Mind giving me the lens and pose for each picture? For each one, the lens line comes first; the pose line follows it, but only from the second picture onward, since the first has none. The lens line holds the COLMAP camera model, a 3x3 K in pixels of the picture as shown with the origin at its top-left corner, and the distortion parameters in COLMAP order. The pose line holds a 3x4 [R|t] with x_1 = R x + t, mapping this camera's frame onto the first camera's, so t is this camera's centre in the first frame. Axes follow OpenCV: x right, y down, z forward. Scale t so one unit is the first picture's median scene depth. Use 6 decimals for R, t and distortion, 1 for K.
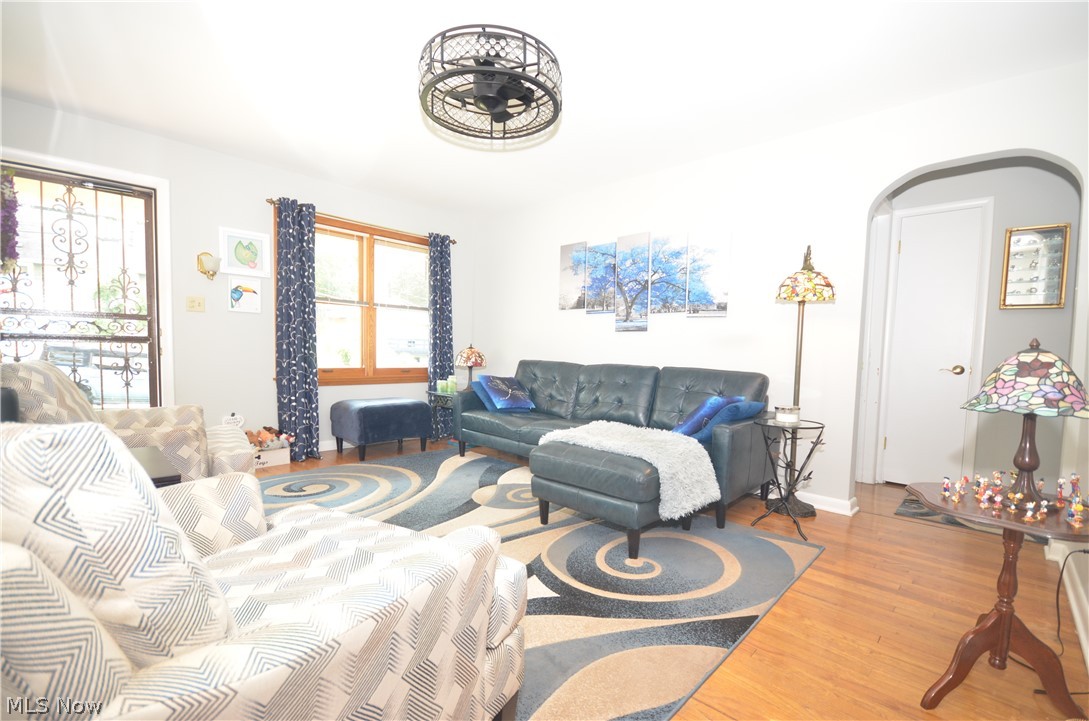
lens RADIAL K [[473.3, 0, 542.7], [0, 473.3, 379.8], [0, 0, 1]] dist [0.013416, -0.015523]
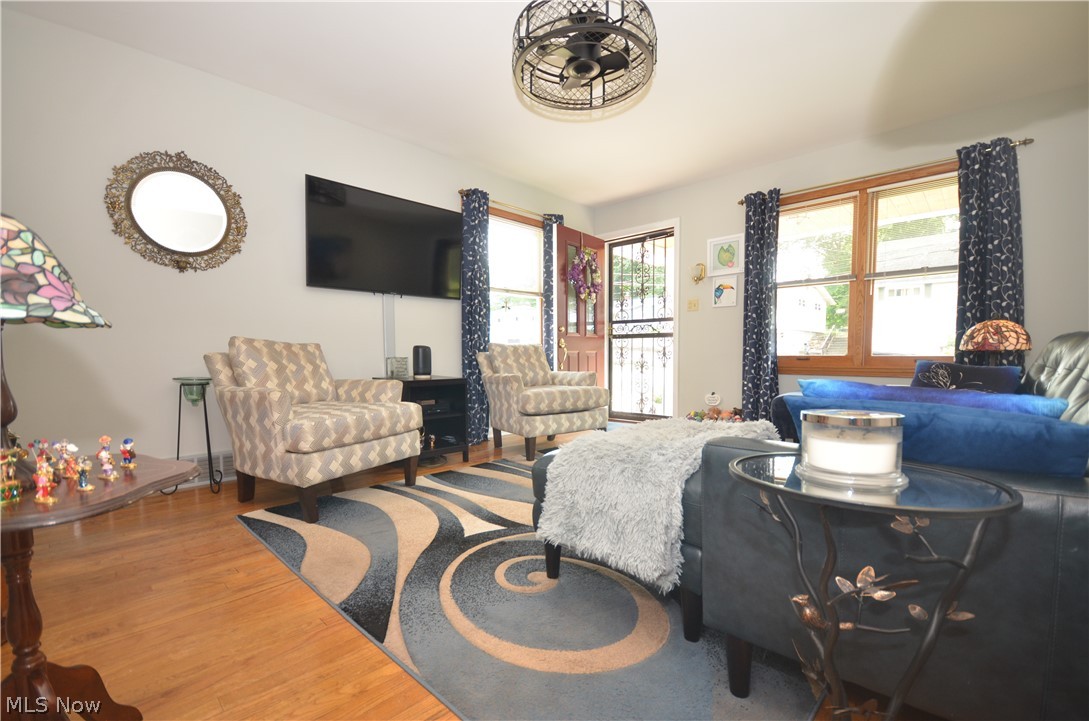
lens RADIAL K [[473.3, 0, 542.7], [0, 473.3, 379.8], [0, 0, 1]] dist [0.013416, -0.015523]
pose [[-0.005827, 0.034920, -0.999373, 0.624632], [-0.058789, 0.997650, 0.035202, 0.025560], [0.998253, 0.058957, -0.003761, 0.652253]]
